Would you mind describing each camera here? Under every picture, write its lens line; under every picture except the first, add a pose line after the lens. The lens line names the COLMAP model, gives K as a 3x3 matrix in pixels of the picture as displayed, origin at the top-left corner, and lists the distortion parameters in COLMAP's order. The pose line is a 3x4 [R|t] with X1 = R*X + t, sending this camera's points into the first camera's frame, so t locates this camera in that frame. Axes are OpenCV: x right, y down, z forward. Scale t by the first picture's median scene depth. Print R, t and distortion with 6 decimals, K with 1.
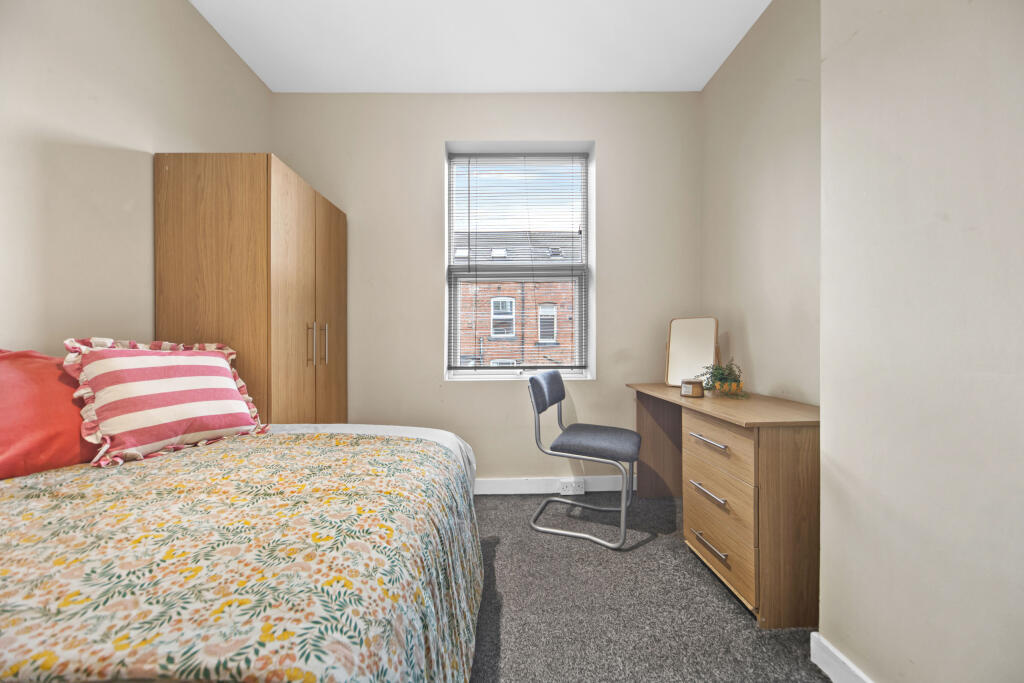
lens RADIAL K [[361.4, 0, 514.1], [0, 361.4, 327.4], [0, 0, 1]] dist [0.001440, -0.000659]
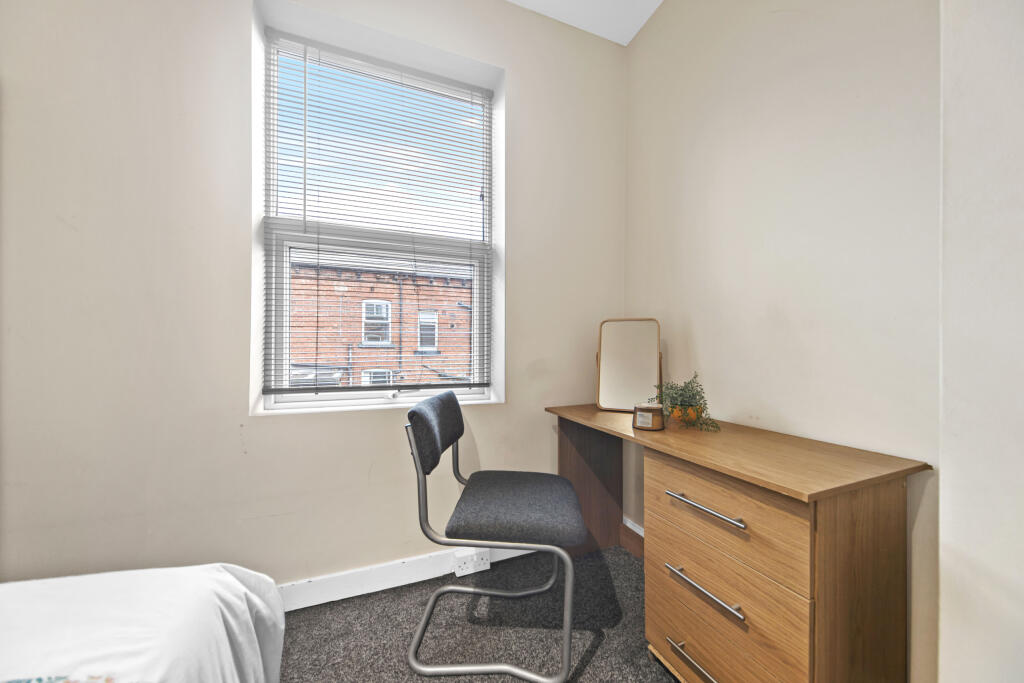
lens RADIAL K [[361.4, 0, 516.3], [0, 361.4, 363.9], [0, 0, 1]] dist [0.001440, -0.000659]
pose [[0.944742, -0.000273, 0.327816, 0.017707], [-0.024764, 0.997083, 0.072198, 0.020777], [-0.326879, -0.076326, 0.941979, 0.431480]]
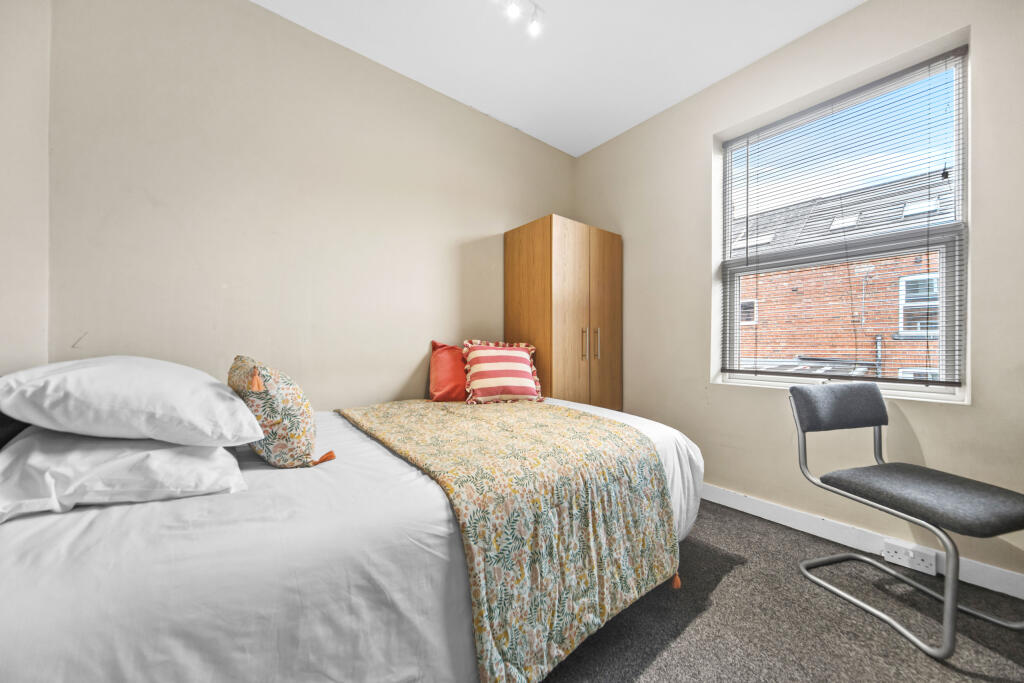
lens RADIAL K [[361.4, 0, 508.6], [0, 361.4, 313.8], [0, 0, 1]] dist [0.001440, -0.000659]
pose [[0.605551, -0.054834, -0.793915, 0.327923], [0.028129, 0.998475, -0.047508, -0.008631], [0.795309, 0.006436, 0.606170, -0.027474]]
